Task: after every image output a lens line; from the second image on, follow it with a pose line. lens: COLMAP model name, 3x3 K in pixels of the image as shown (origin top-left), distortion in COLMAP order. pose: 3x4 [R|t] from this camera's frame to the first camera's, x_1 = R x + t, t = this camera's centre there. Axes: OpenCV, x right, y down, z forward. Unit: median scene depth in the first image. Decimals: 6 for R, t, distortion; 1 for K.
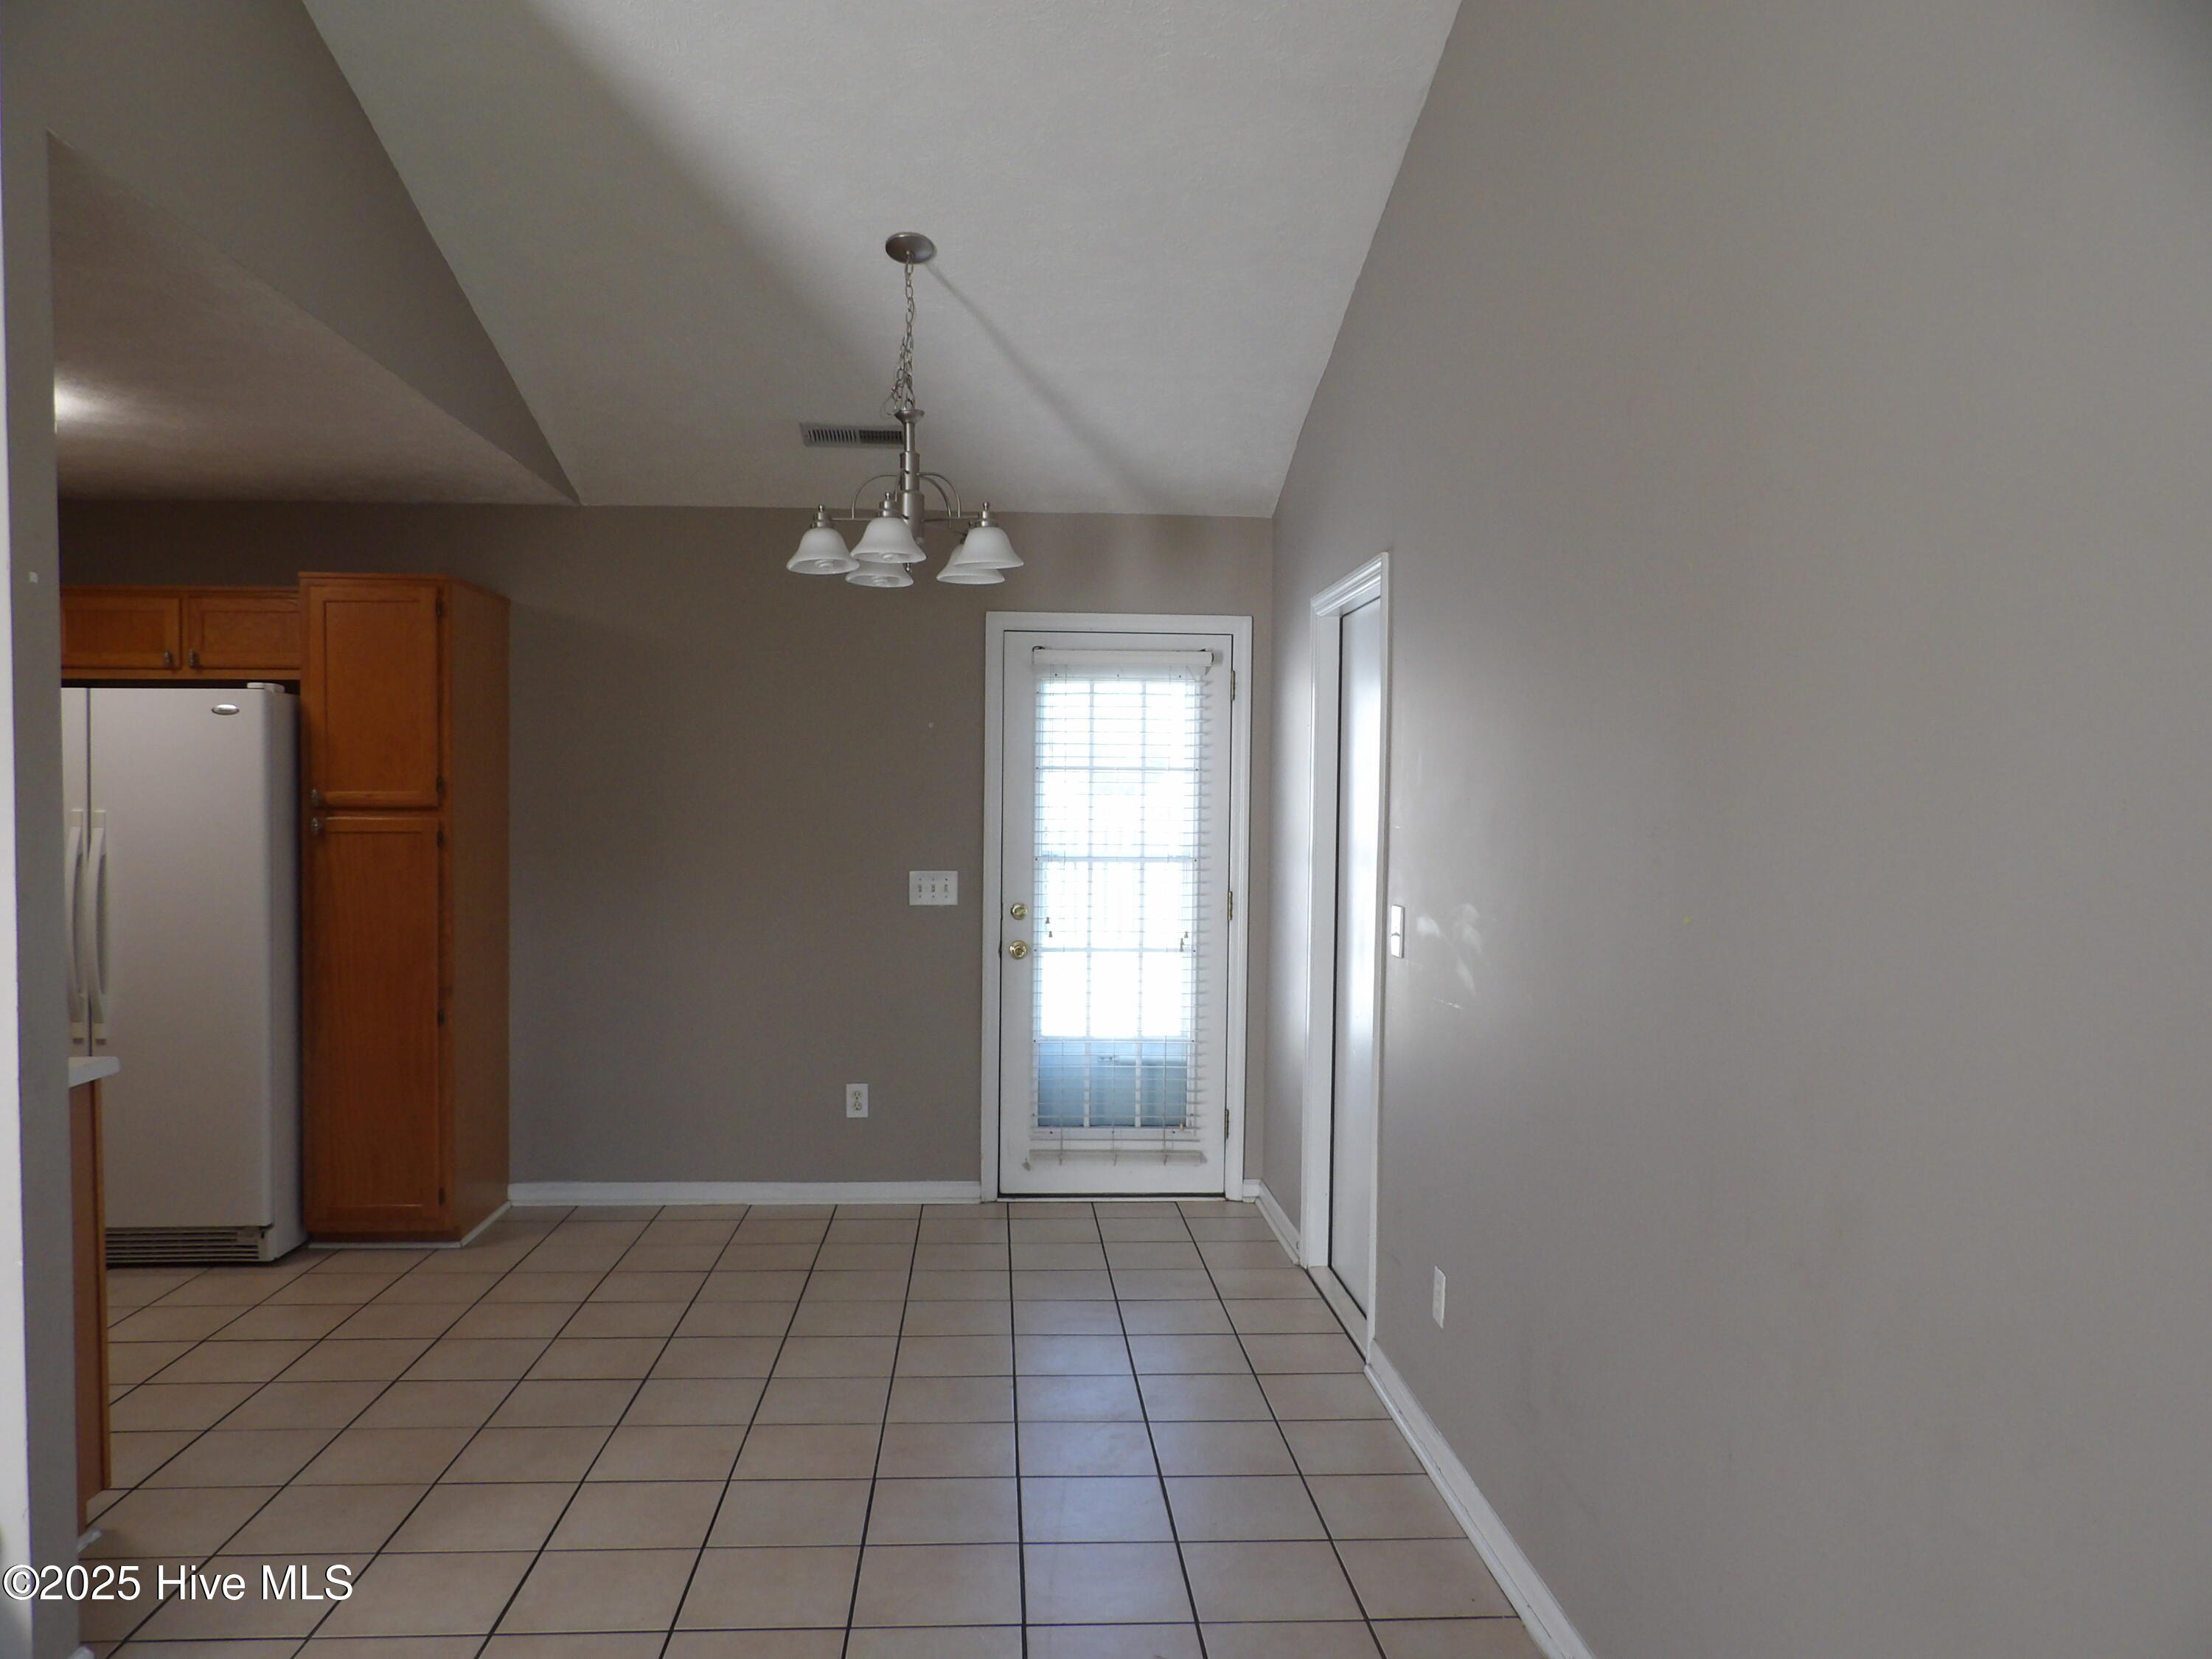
lens RADIAL K [[1580.4, 0, 1105.7], [0, 1580.4, 846.6], [0, 0, 1]] dist [-0.036089, 0.042213]
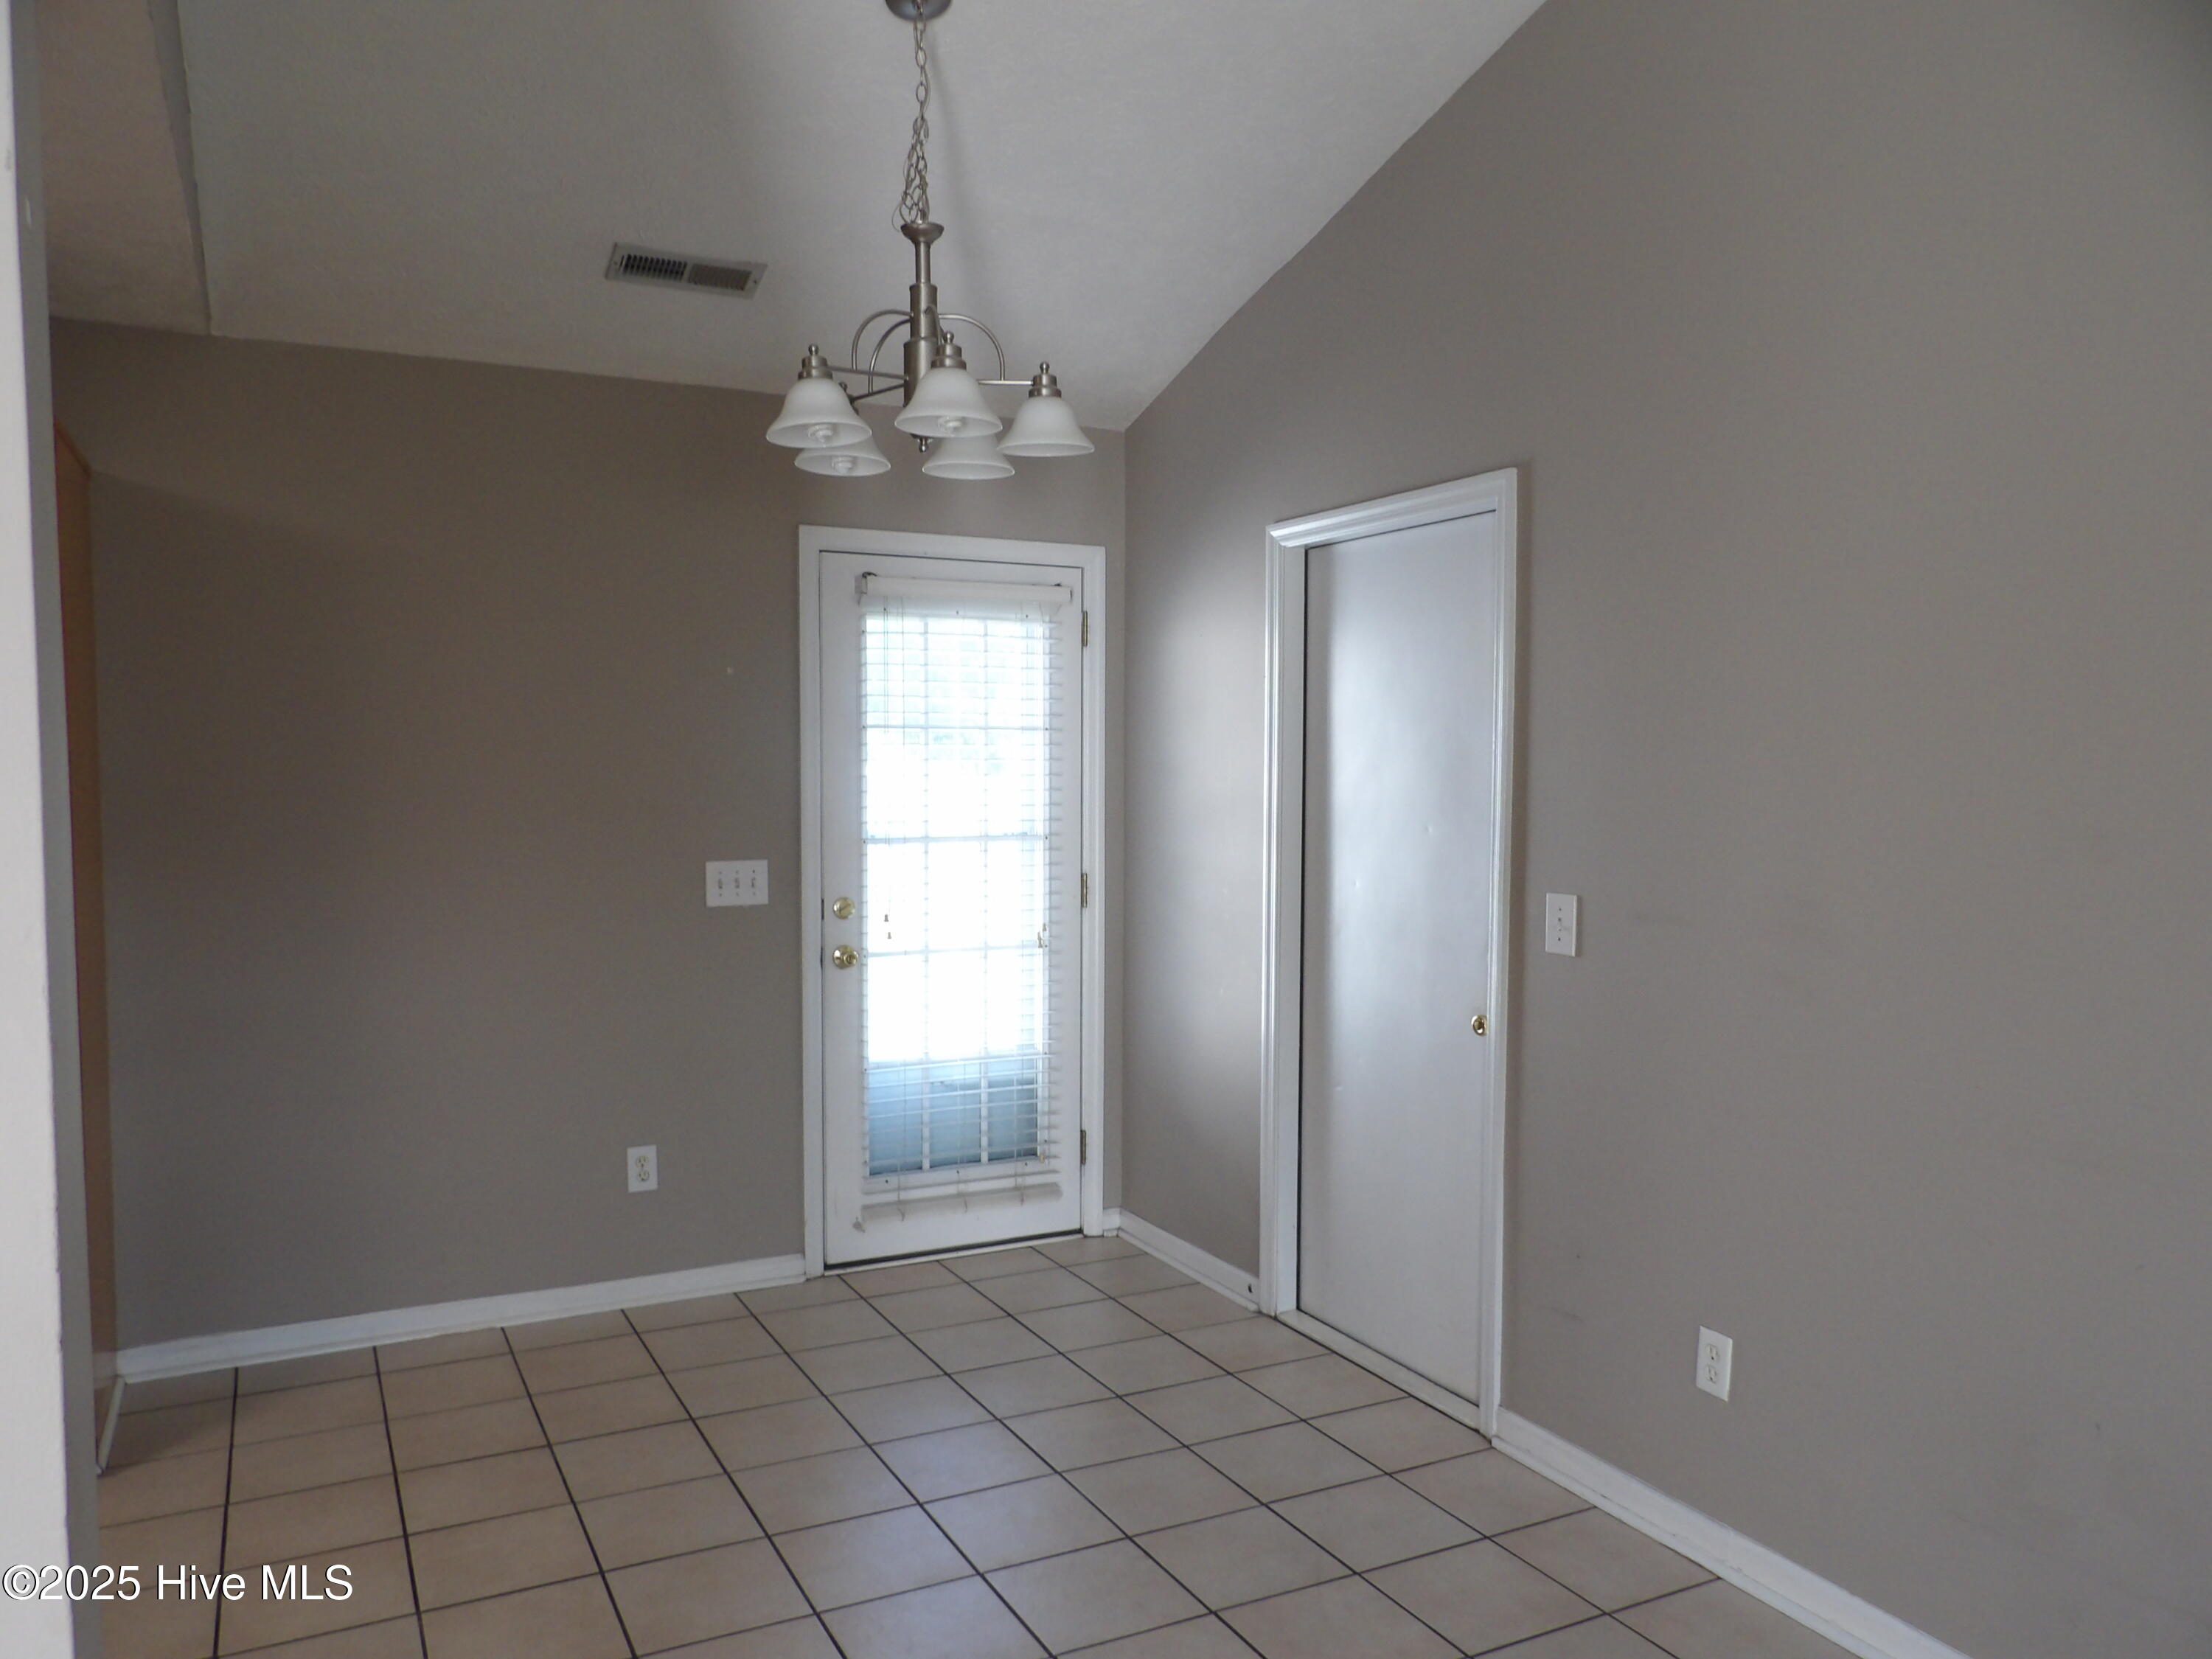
lens RADIAL K [[1580.4, 0, 1087.6], [0, 1580.4, 847.6], [0, 0, 1]] dist [-0.036089, 0.042213]
pose [[0.917572, -0.029605, 0.396465, -0.255363], [0.019631, 0.999381, 0.029194, -0.010074], [-0.397084, -0.019004, 0.917585, 0.227679]]
